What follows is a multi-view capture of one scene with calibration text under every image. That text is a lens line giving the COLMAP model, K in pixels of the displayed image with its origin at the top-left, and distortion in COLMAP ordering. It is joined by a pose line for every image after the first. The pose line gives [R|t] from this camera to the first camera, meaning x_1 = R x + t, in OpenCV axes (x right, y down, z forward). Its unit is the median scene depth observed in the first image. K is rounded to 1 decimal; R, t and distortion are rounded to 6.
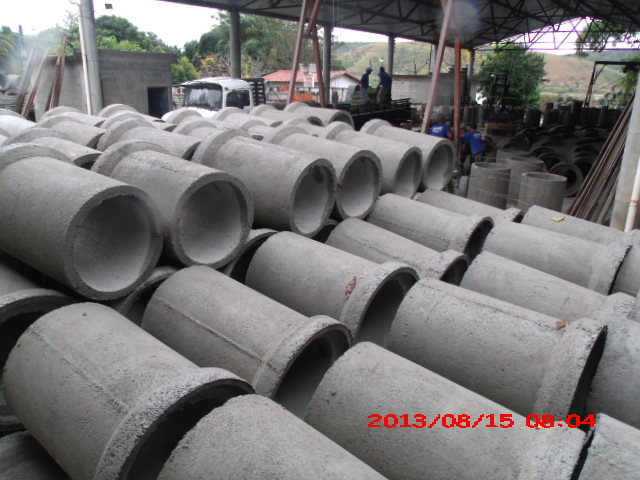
lens RADIAL K [[509.9, 0, 320.0], [0, 509.9, 240.0], [0, 0, 1]] dist [-0.043775, 0.018414]
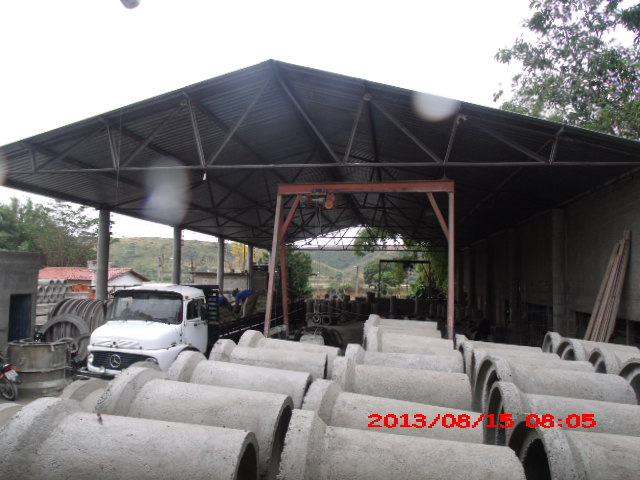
lens RADIAL K [[509.9, 0, 320.0], [0, 509.9, 240.0], [0, 0, 1]] dist [-0.043775, 0.018414]
pose [[0.873088, 0.024570, 0.486944, -1.063446], [0.153671, 0.933958, -0.322656, -0.203791], [-0.462713, 0.356536, 0.811652, 0.432441]]
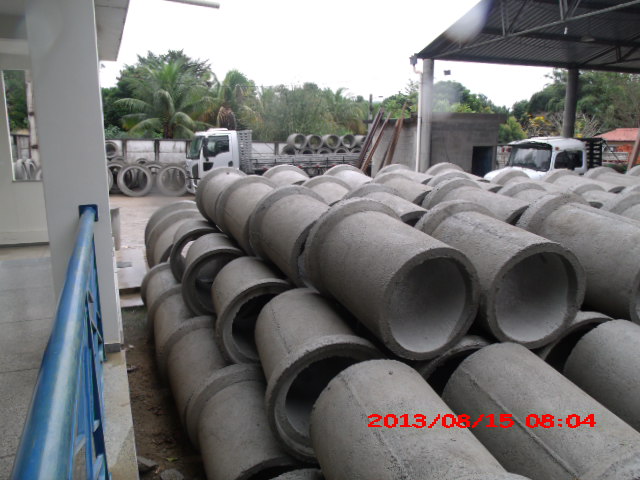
lens RADIAL K [[509.9, 0, 320.0], [0, 509.9, 240.0], [0, 0, 1]] dist [-0.043775, 0.018414]
pose [[0.824502, 0.096534, -0.557565, -0.022151], [-0.157311, 0.985602, -0.061982, -0.011803], [0.543554, 0.138815, 0.827816, 0.028136]]
